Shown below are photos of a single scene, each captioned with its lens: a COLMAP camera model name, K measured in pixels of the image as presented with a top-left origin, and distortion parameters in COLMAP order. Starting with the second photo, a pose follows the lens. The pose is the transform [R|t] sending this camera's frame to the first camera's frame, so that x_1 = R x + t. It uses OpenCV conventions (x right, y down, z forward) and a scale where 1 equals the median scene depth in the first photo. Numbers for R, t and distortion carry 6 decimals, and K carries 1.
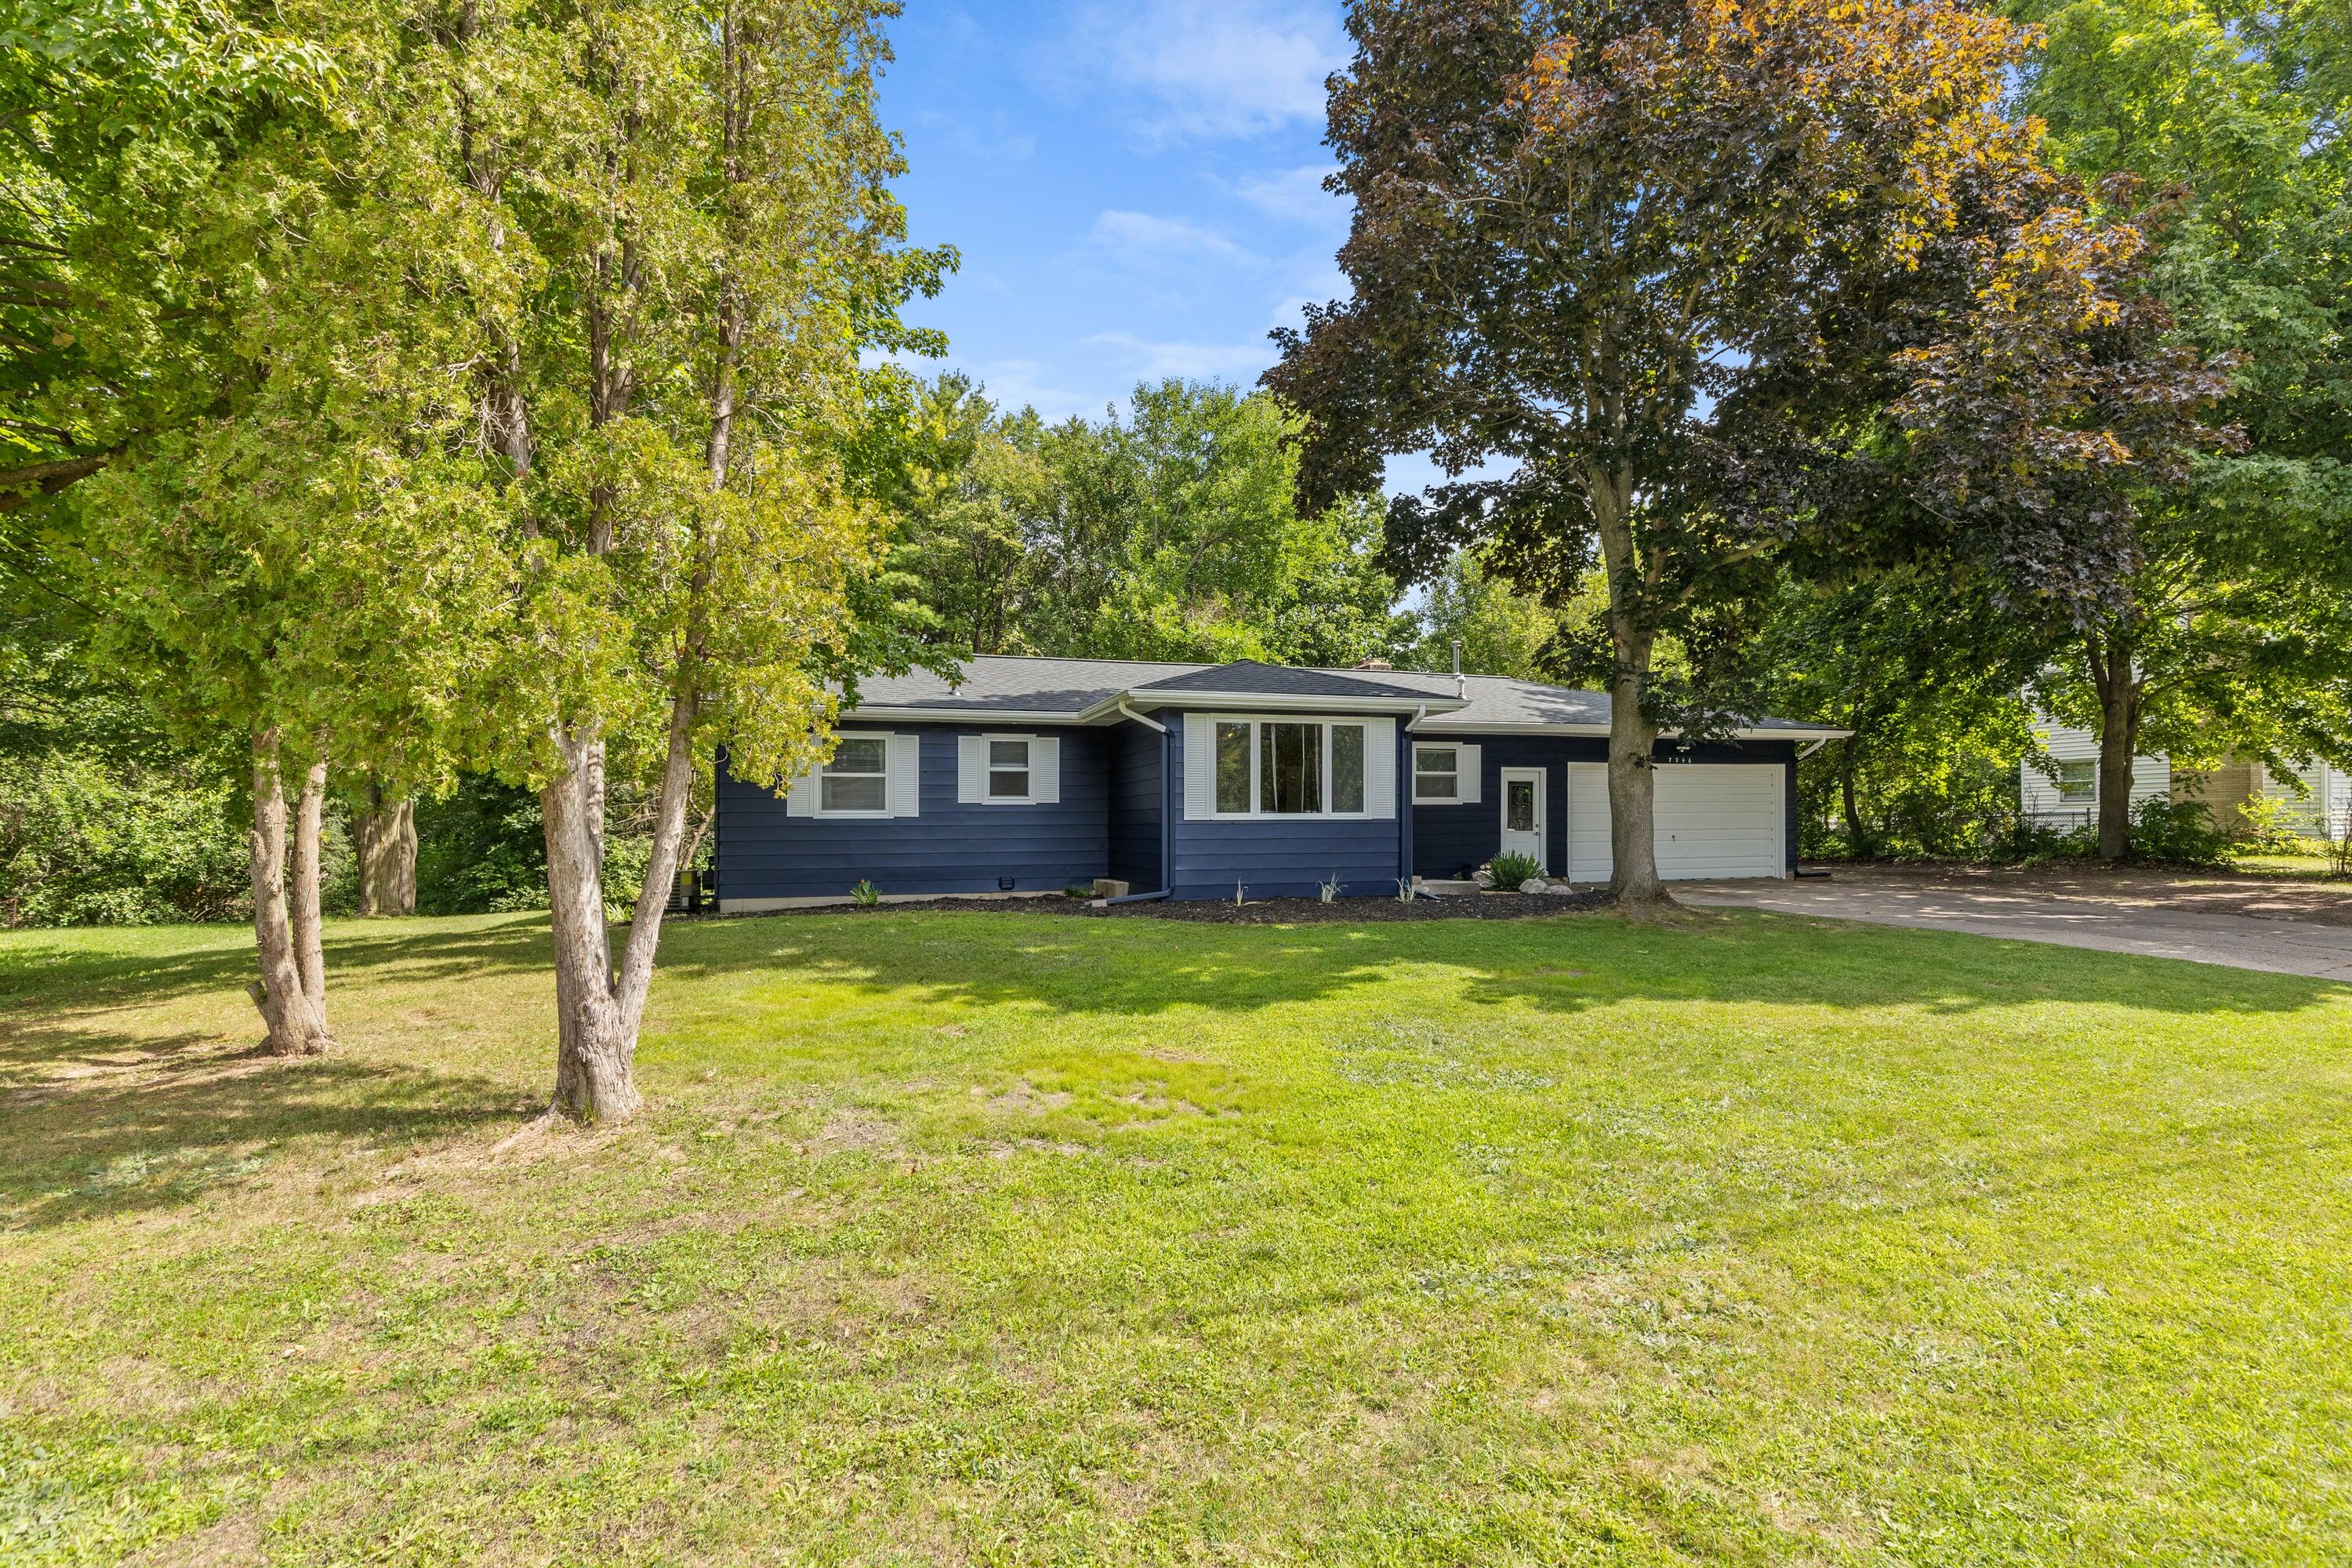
lens RADIAL K [[1159.0, 0, 1176.0], [0, 1159.0, 784.0], [0, 0, 1]] dist [0.001240, 0.000079]
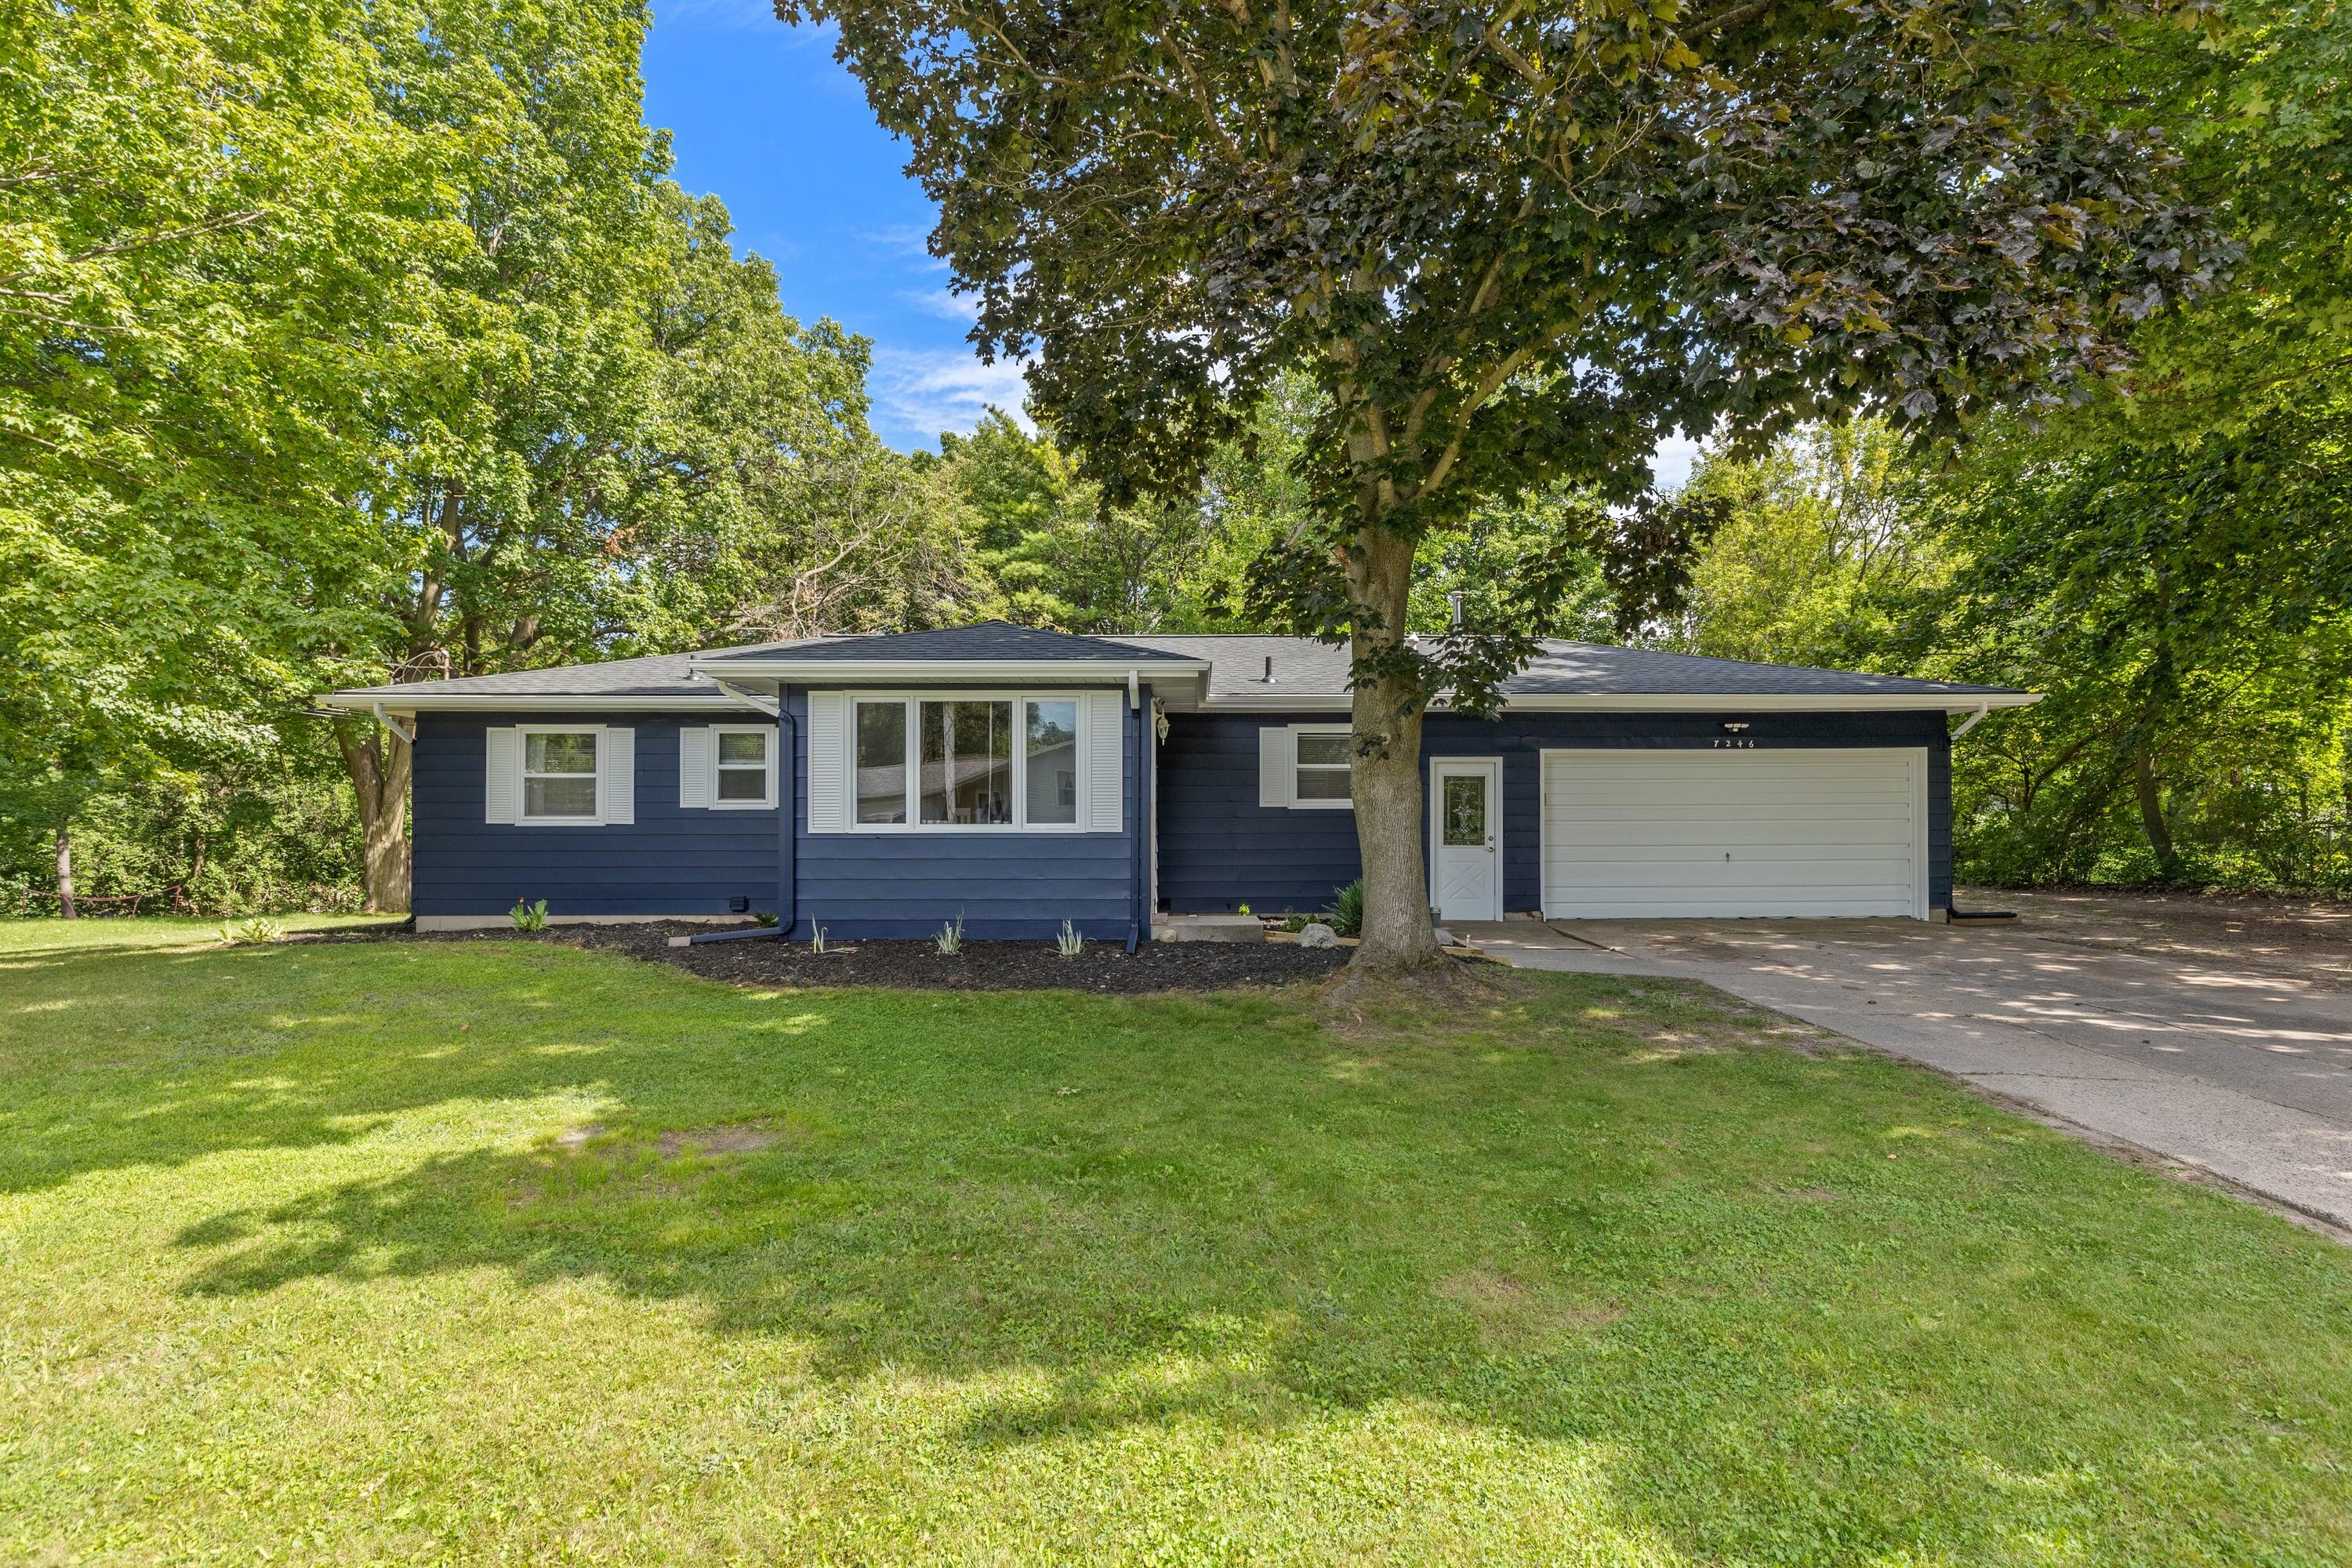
lens RADIAL K [[1139.3, 0, 1176.0], [0, 1139.3, 784.0], [0, 0, 1]] dist [0.002373, 0.000295]
pose [[0.955574, -0.004629, -0.294716, 0.392472], [0.006158, 0.999972, 0.004260, -0.002037], [0.294688, -0.005886, 0.955575, 0.316510]]
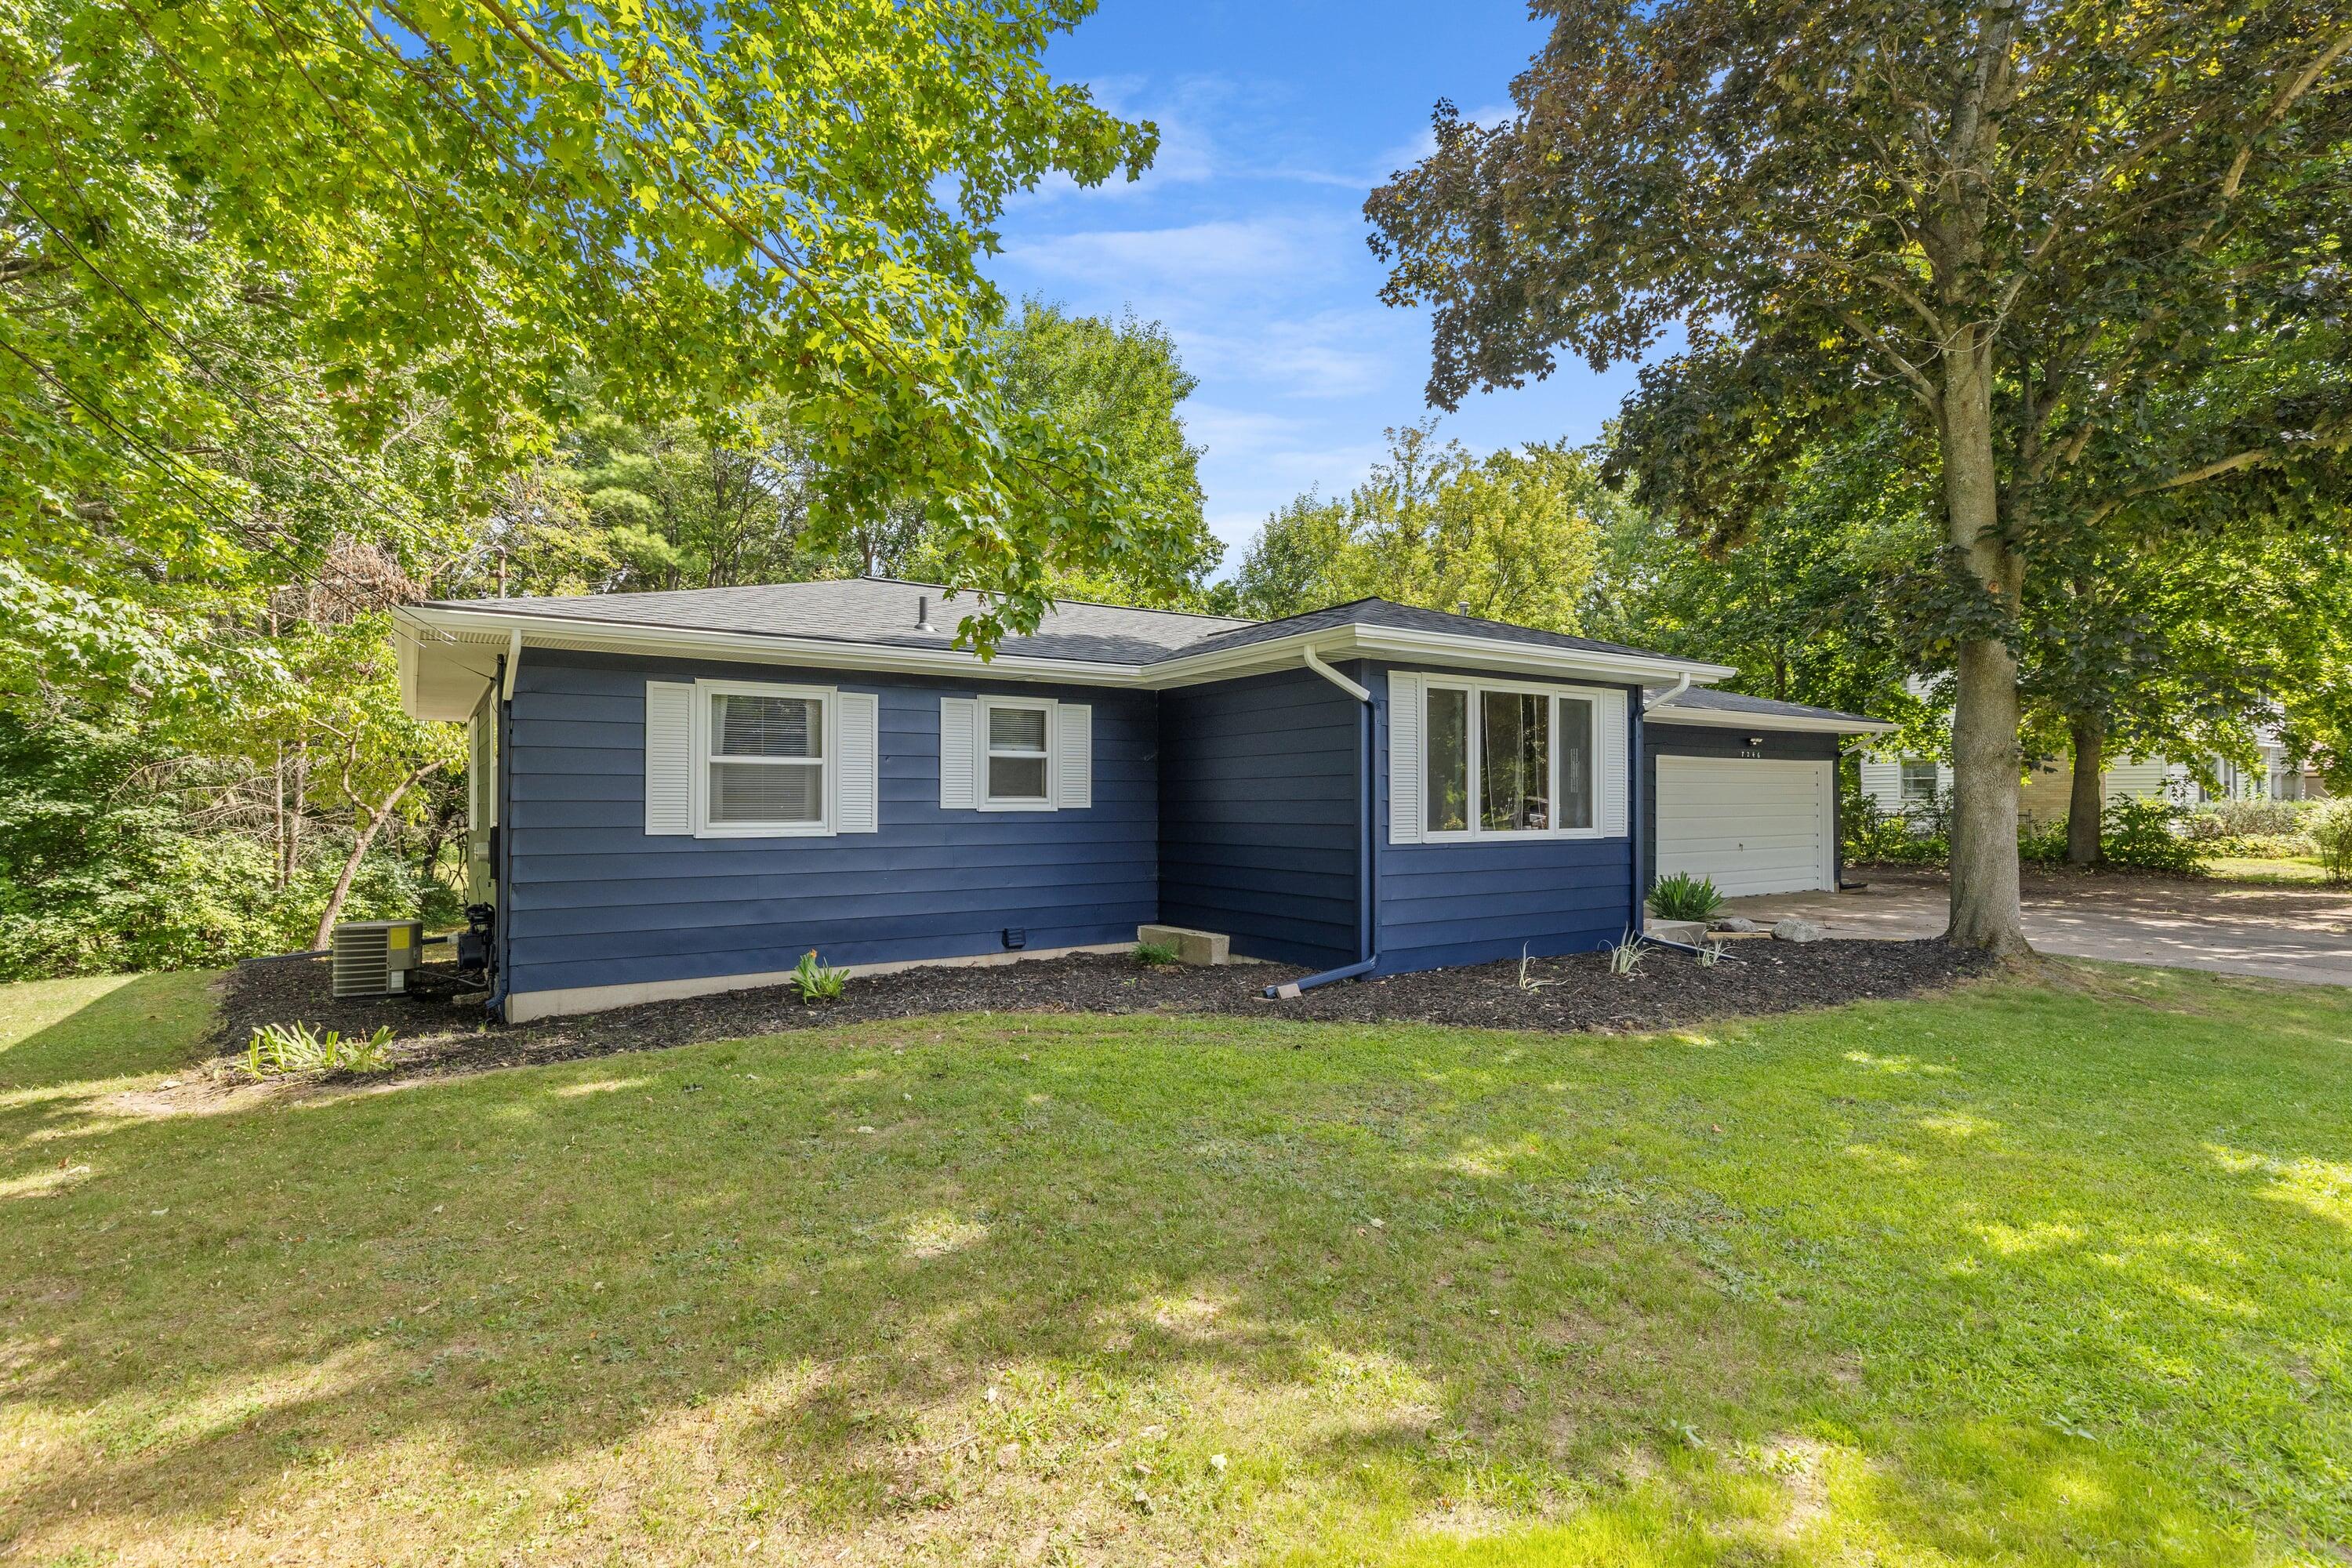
lens RADIAL K [[1126.4, 0, 1190.1], [0, 1126.4, 784.1], [0, 0, 1]] dist [0.000928, -0.000147]
pose [[0.955486, 0.008721, 0.294908, -0.234446], [-0.014132, 0.999769, 0.016220, -0.007646], [-0.294699, -0.019666, 0.955388, 0.400311]]
